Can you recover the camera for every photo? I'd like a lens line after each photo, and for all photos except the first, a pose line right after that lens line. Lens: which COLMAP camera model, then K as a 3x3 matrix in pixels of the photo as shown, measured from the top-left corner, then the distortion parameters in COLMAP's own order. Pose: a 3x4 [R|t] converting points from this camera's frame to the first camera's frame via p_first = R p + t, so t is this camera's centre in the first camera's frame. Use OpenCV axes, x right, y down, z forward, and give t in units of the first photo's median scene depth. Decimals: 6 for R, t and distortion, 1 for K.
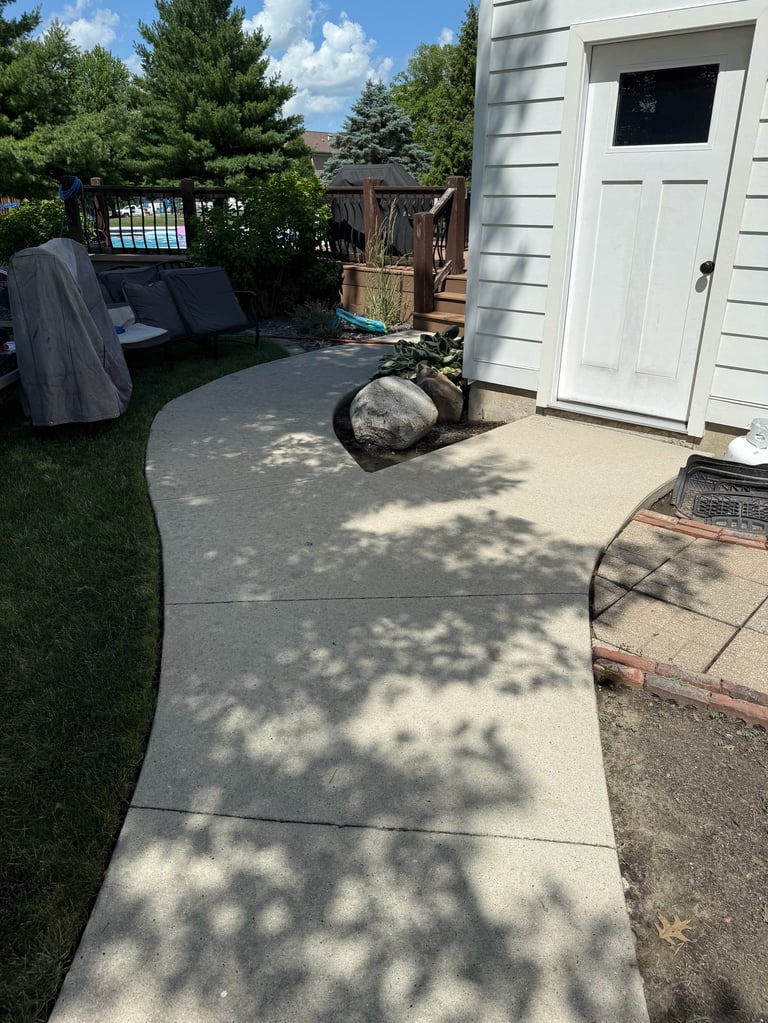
lens RADIAL K [[734.3, 0, 370.6], [0, 734.3, 510.1], [0, 0, 1]] dist [0.004236, -0.003871]
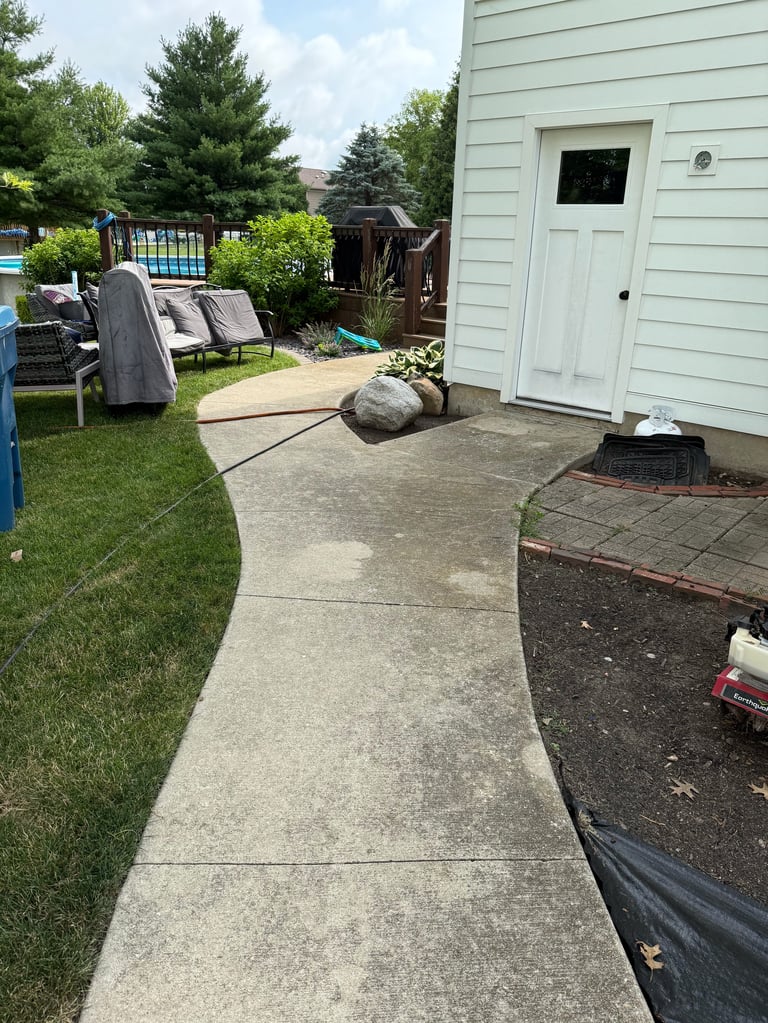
lens RADIAL K [[720.1, 0, 386.1], [0, 720.1, 514.4], [0, 0, 1]] dist [-0.003508, -0.001773]
pose [[0.999200, 0.014344, 0.037324, -0.012449], [-0.013181, 0.999426, -0.031203, 0.076445], [-0.037750, 0.030686, 0.998816, -0.188353]]
